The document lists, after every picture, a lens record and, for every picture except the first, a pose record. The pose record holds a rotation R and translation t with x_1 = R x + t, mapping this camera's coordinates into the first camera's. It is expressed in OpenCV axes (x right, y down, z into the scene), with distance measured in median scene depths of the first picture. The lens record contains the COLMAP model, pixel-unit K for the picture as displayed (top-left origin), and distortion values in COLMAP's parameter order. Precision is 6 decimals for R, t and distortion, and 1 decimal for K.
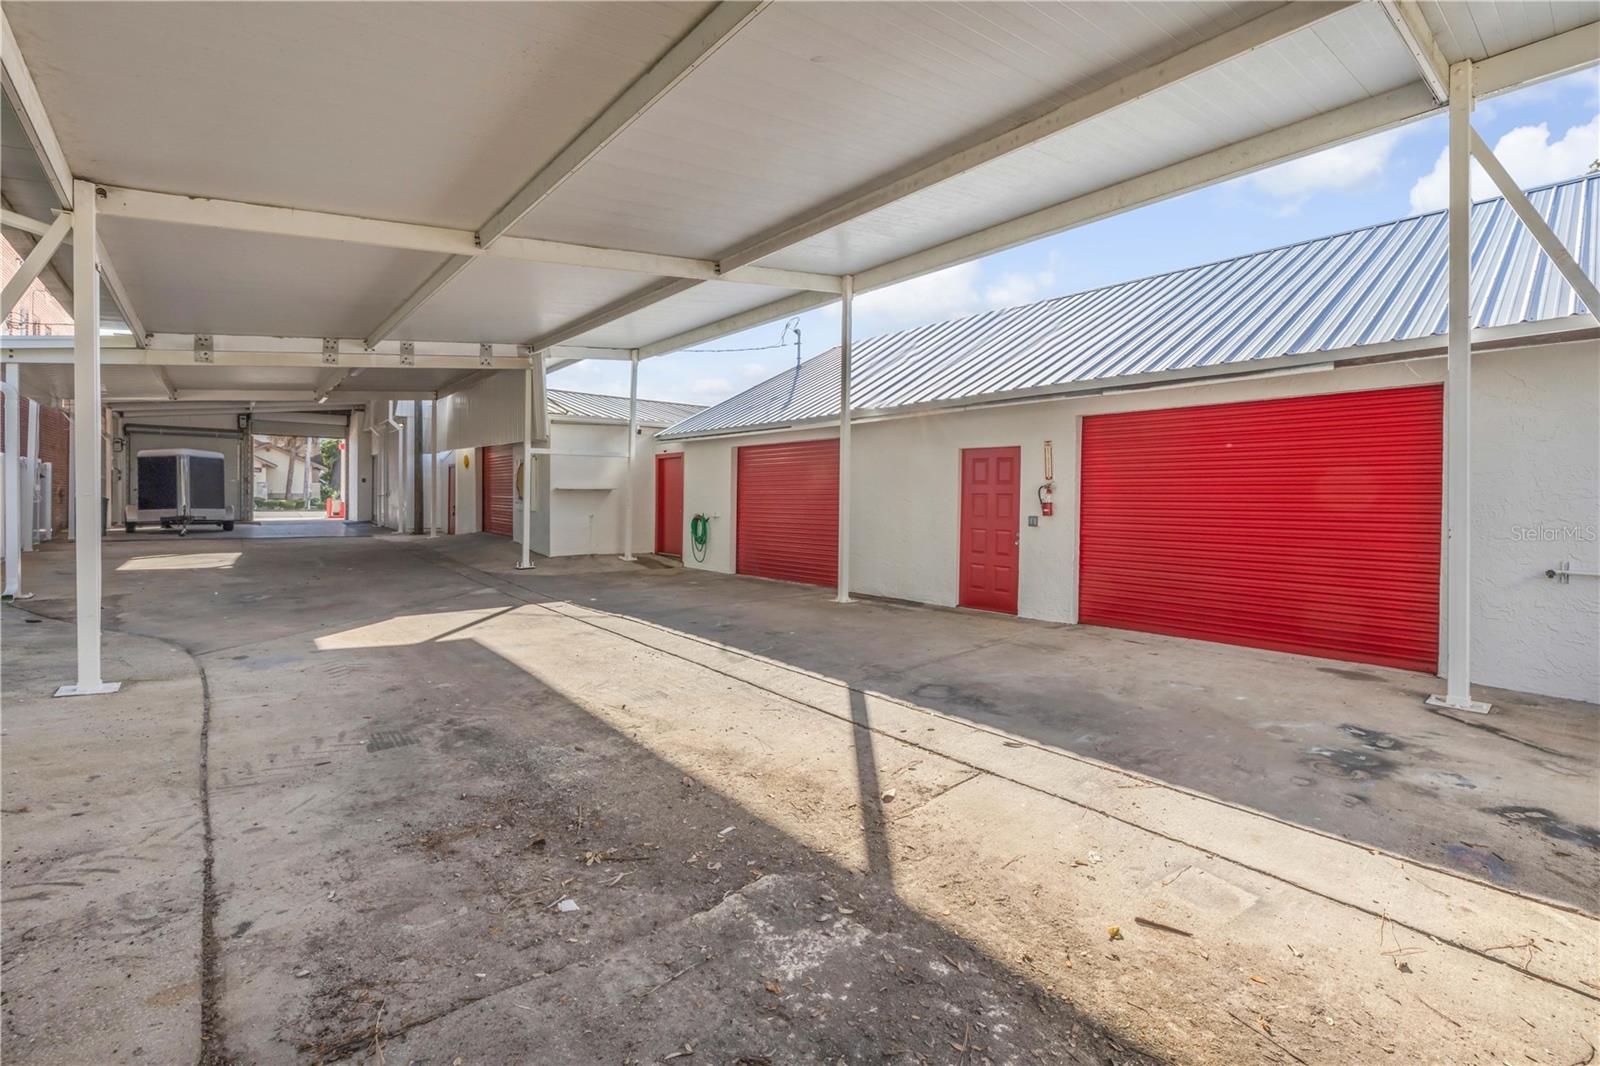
lens RADIAL K [[1032.8, 0, 797.2], [0, 1032.8, 527.7], [0, 0, 1]] dist [0.082340, 0.000486]
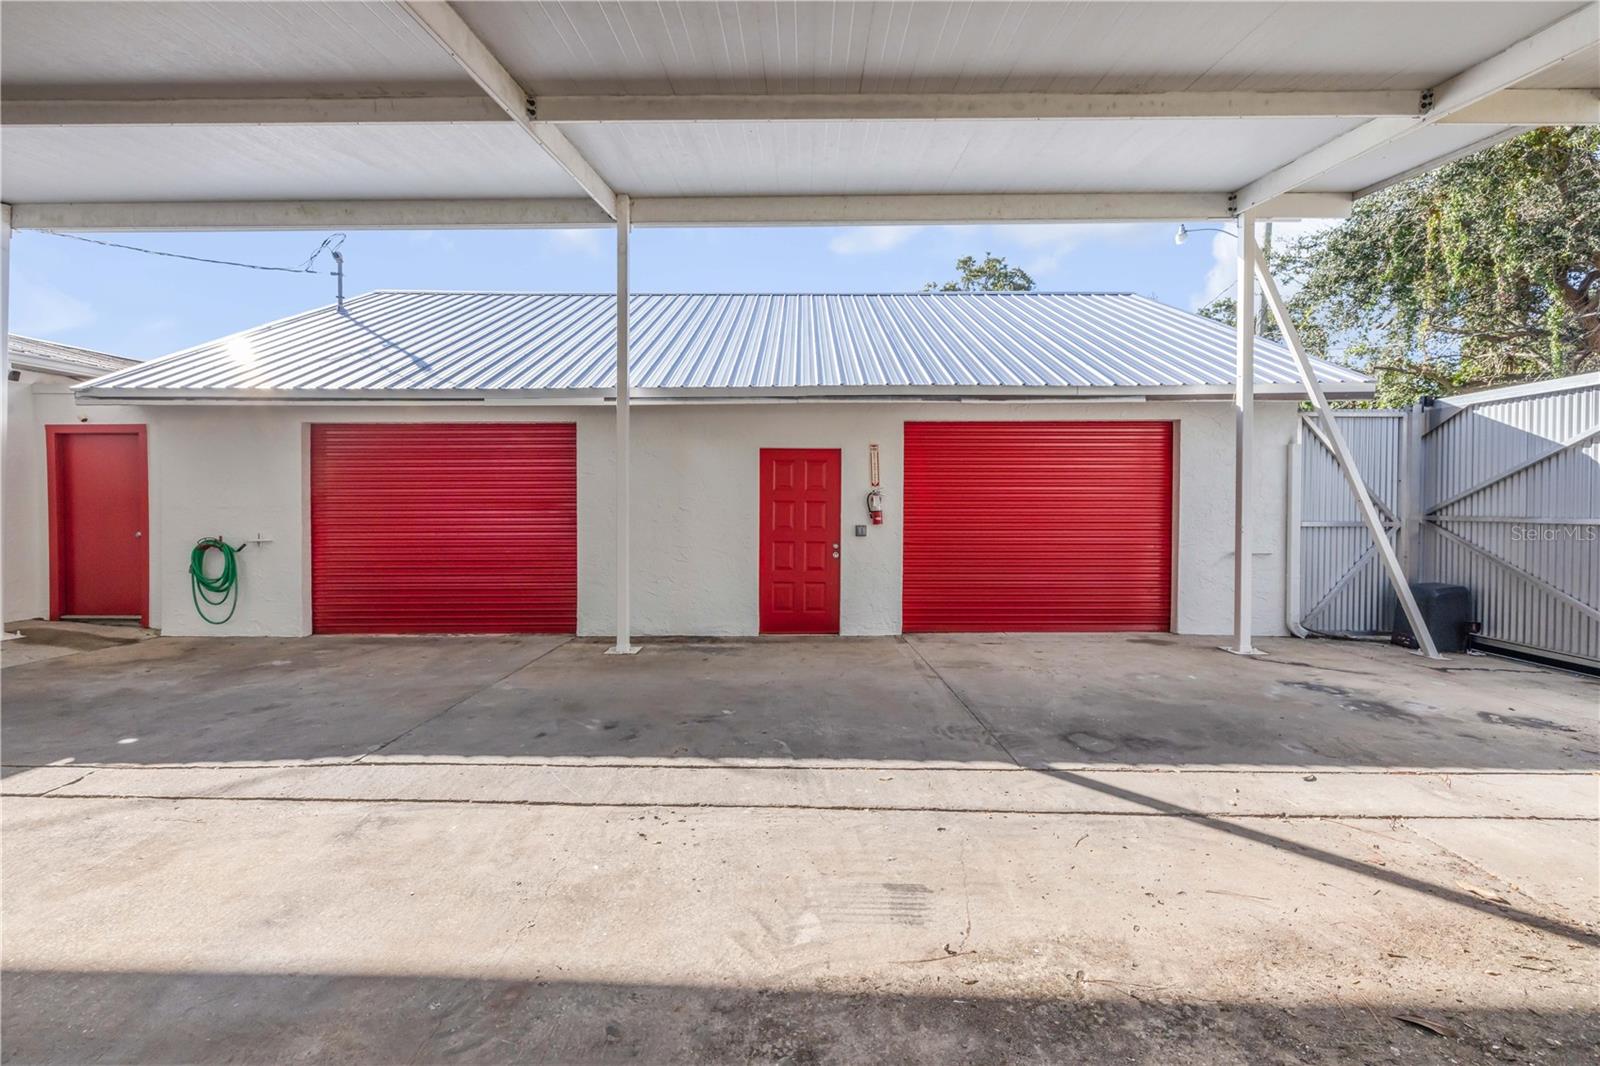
lens RADIAL K [[790.0, 0, 800.0], [0, 790.0, 533.0], [0, 0, 1]] dist [0.014780, 0.000223]
pose [[0.509817, -0.033625, 0.859626, -0.391958], [0.030597, 0.999312, 0.020943, -0.019910], [-0.859739, 0.015625, 0.510495, 0.662142]]
